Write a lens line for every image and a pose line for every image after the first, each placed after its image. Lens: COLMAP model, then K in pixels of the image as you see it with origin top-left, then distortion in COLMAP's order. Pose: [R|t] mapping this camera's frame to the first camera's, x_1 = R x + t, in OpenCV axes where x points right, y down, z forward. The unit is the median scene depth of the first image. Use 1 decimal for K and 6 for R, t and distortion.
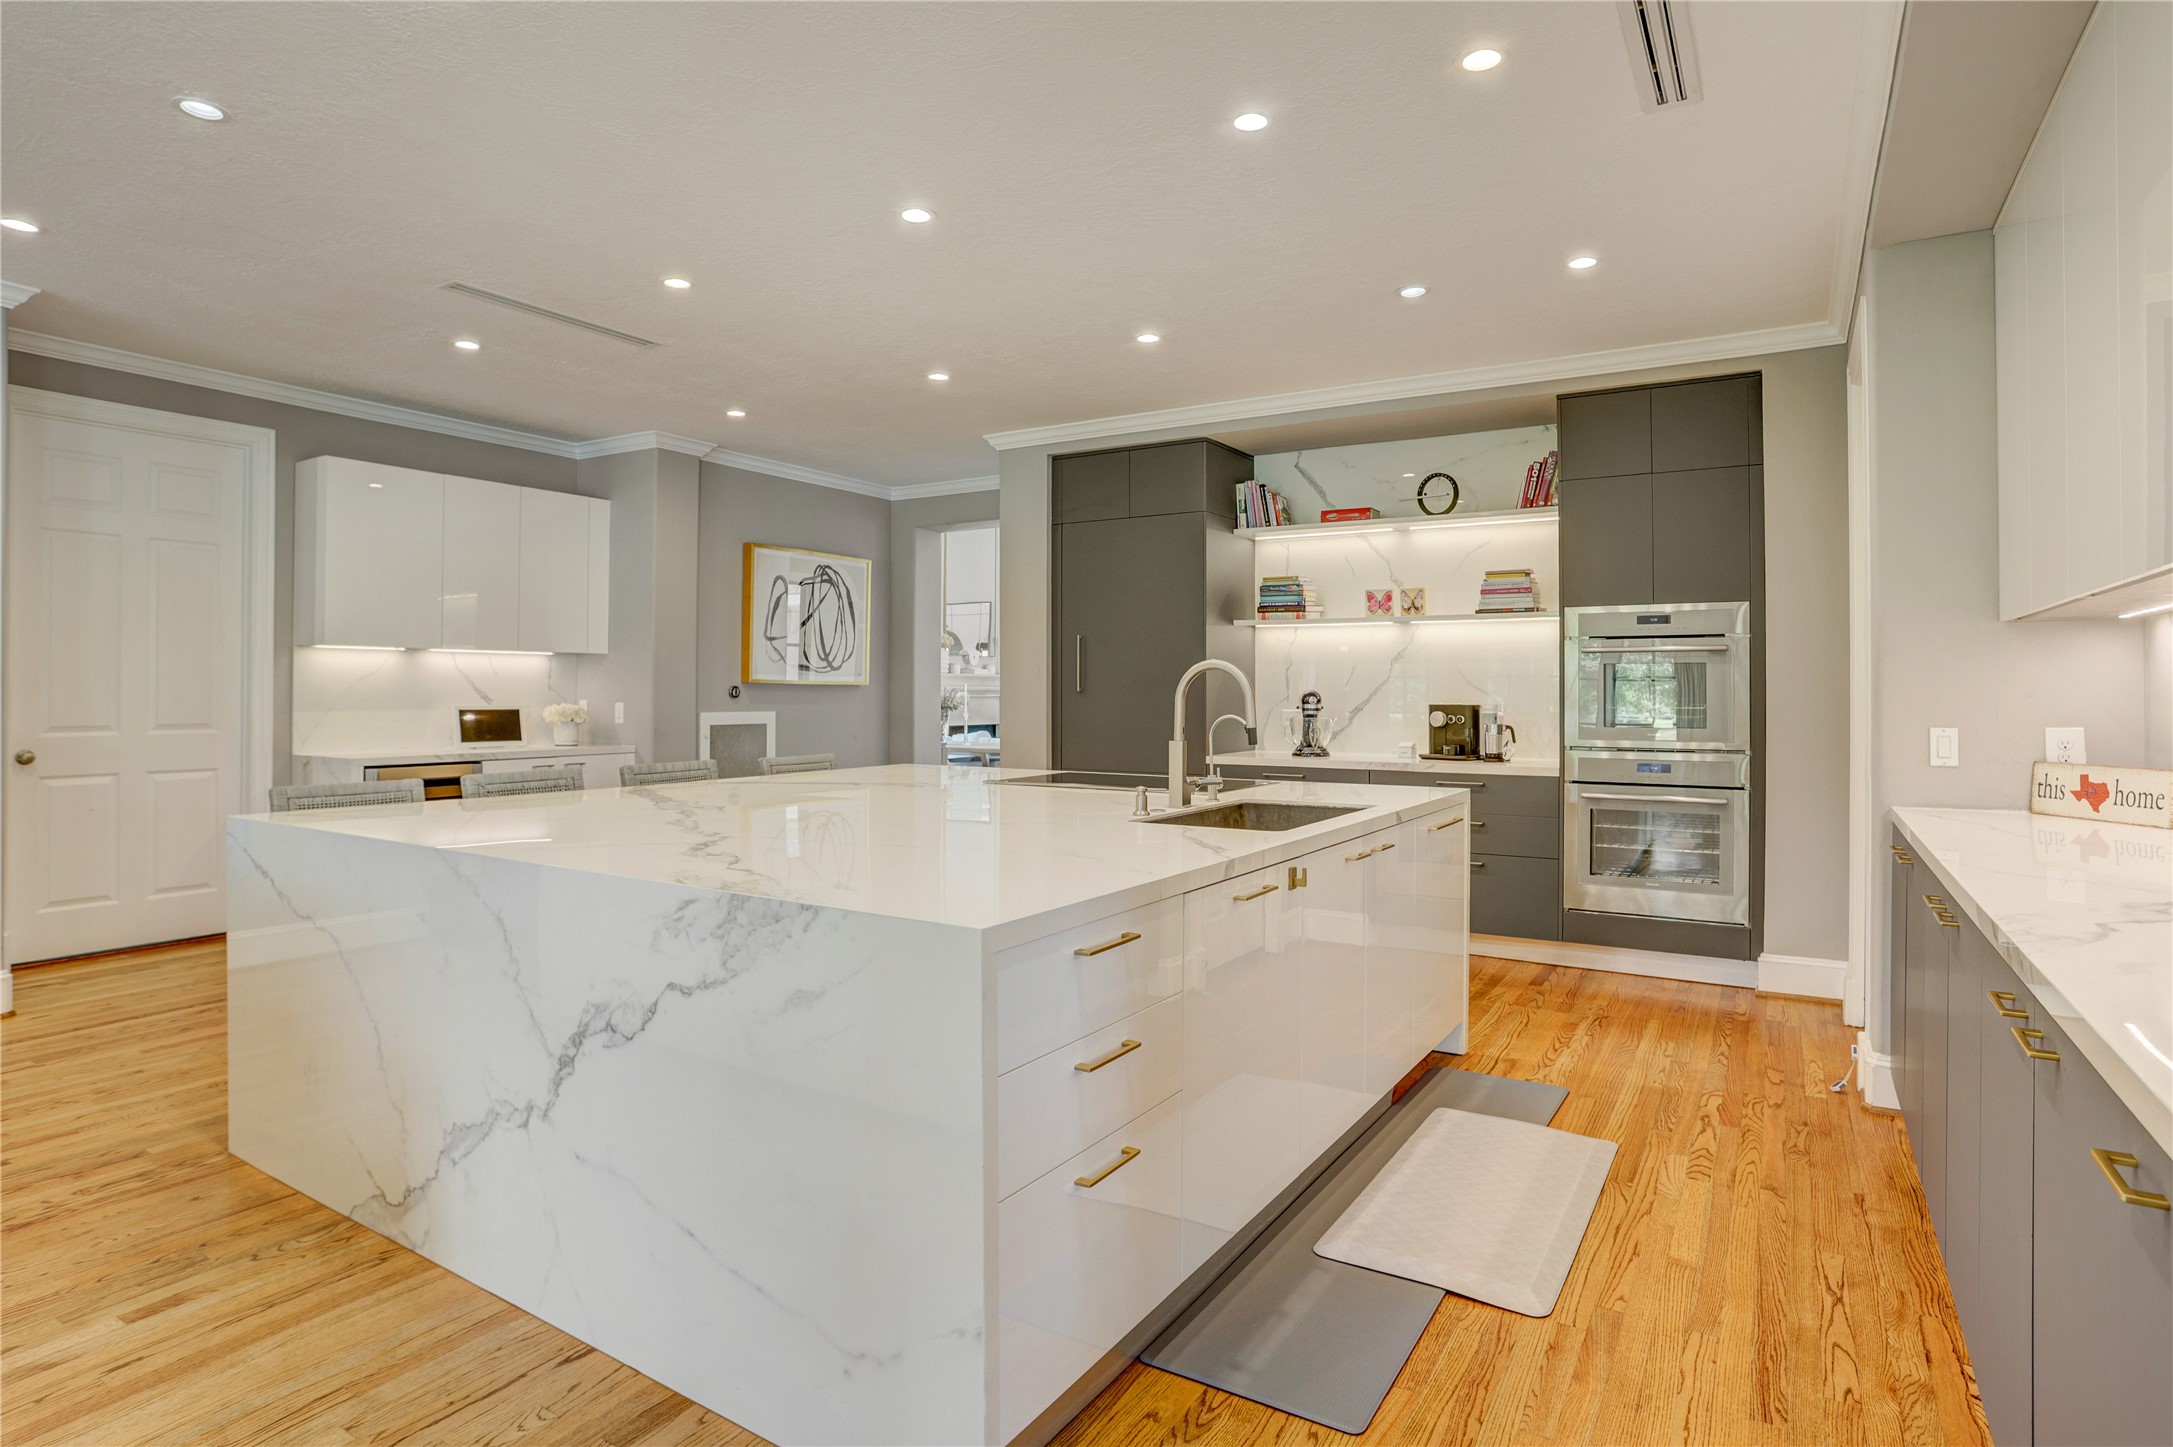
lens RADIAL K [[1125.7, 0, 1104.6], [0, 1125.7, 692.8], [0, 0, 1]] dist [-0.050696, 0.011458]
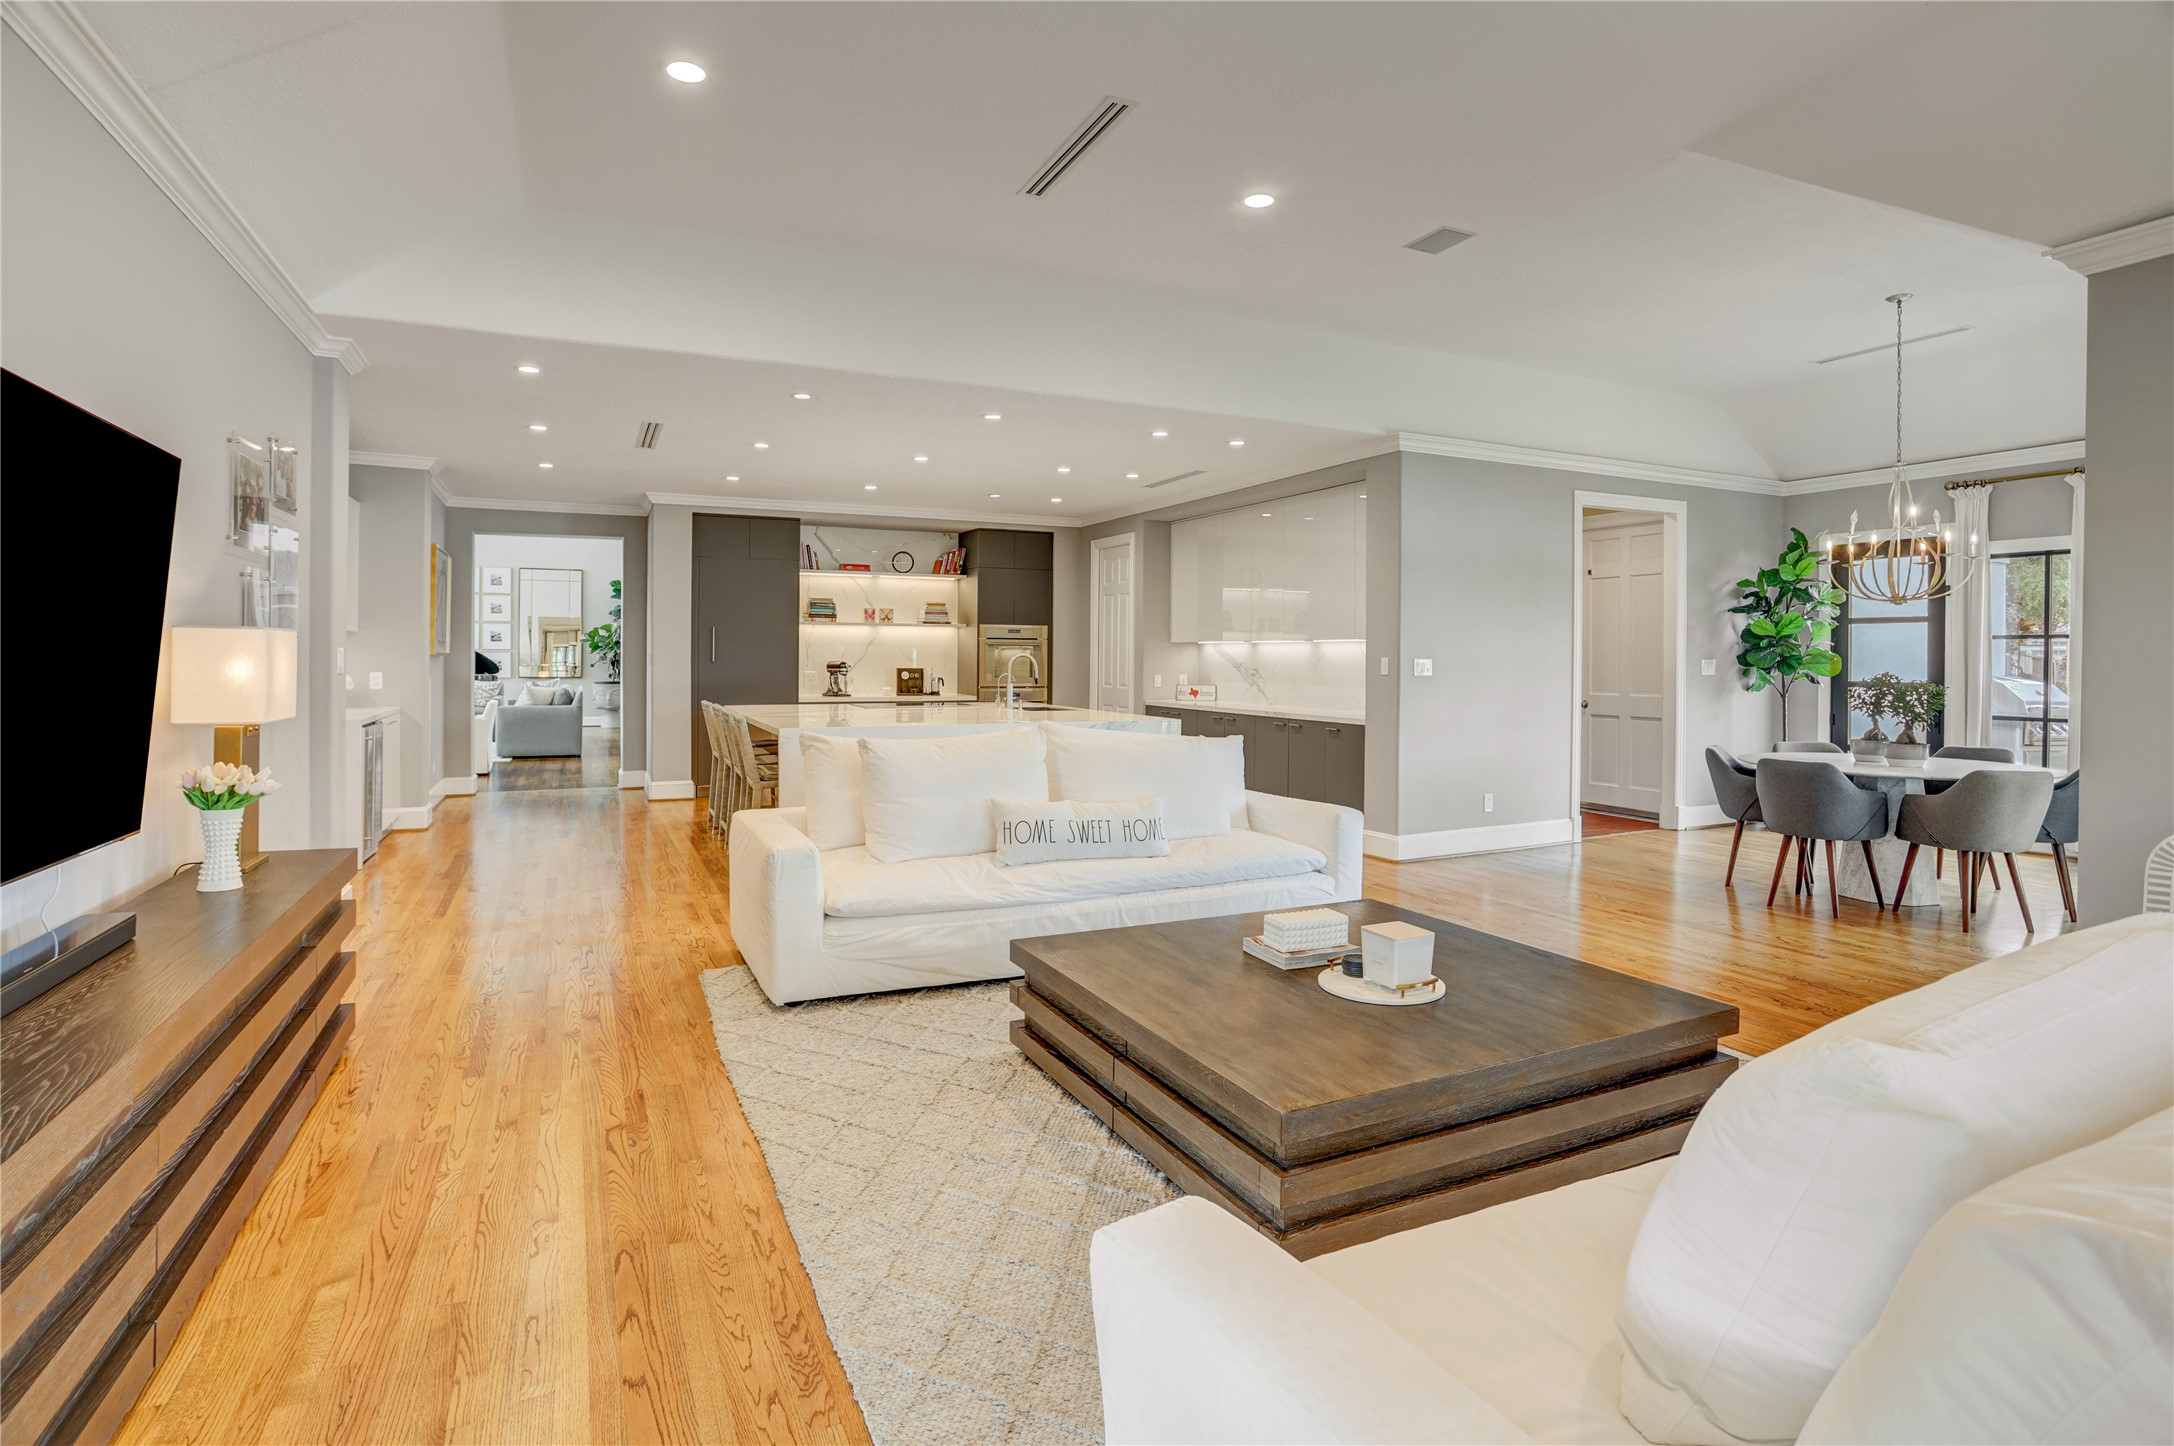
lens RADIAL K [[1048.4, 0, 1048.4], [0, 1048.4, 663.7], [0, 0, 1]] dist [-0.047266, 0.009701]
pose [[0.577445, -0.005259, 0.816413, -1.054367], [-0.004473, 0.999944, 0.009605, -0.016395], [-0.816418, -0.009198, 0.577389, -0.282376]]
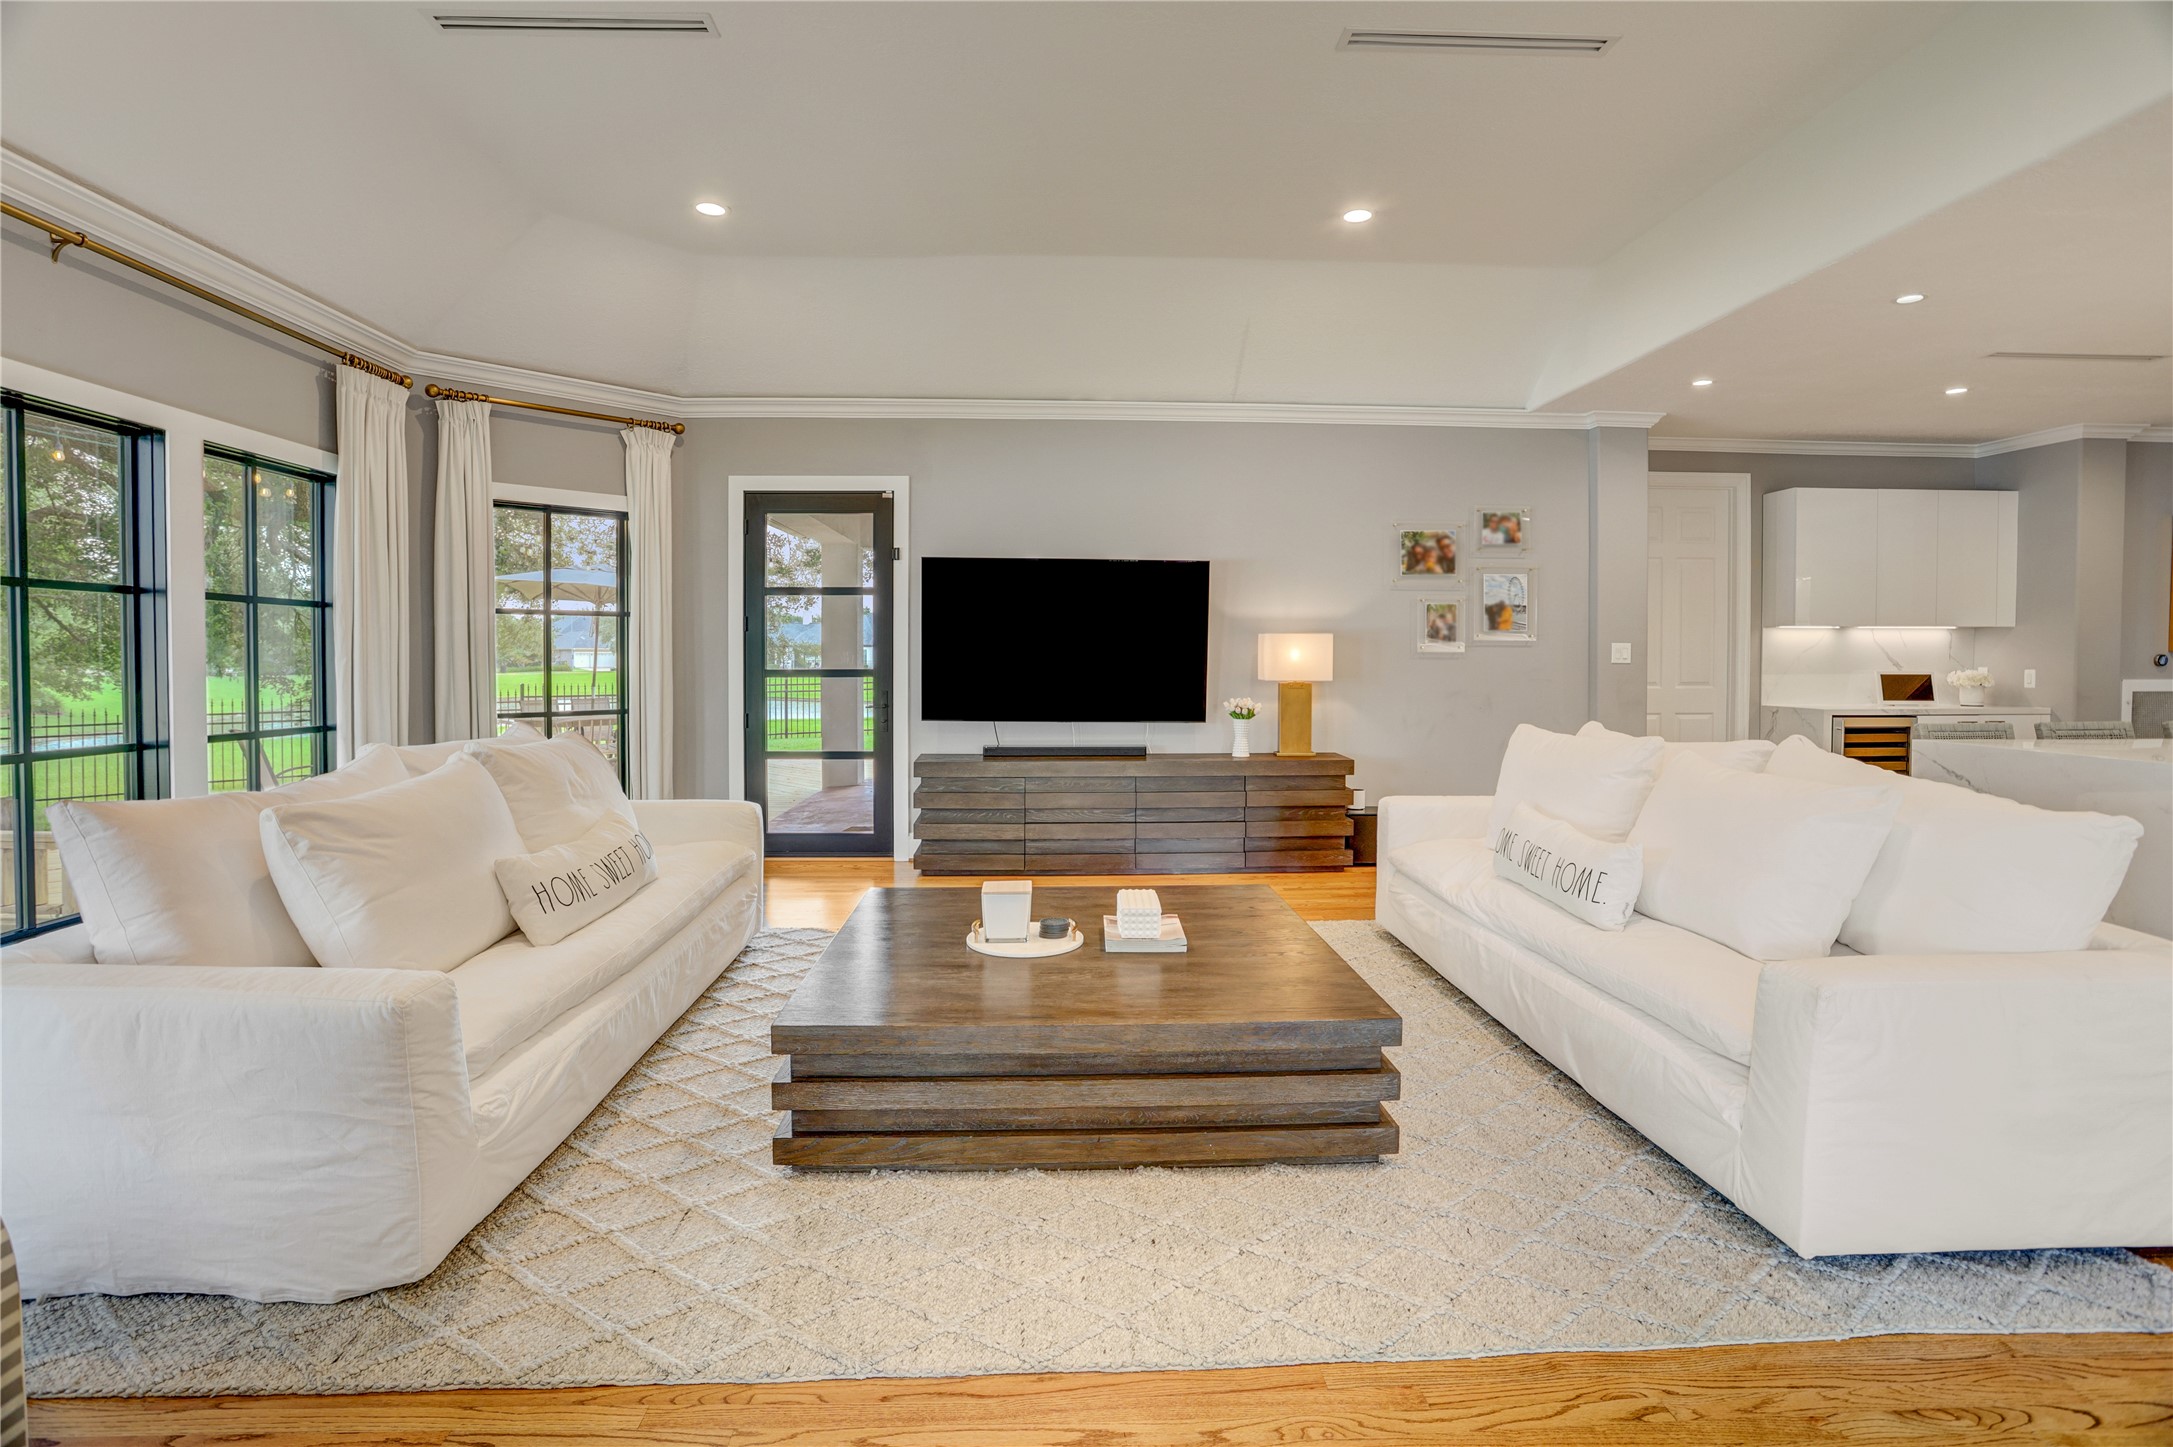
lens RADIAL K [[1048.0, 0, 1069.1], [0, 1048.0, 682.3], [0, 0, 1]] dist [-0.047266, 0.009701]
pose [[0.542828, 0.016487, -0.839682, -0.114189], [0.002755, 0.999767, 0.021411, -0.003038], [0.839840, -0.013936, 0.542656, -0.411753]]
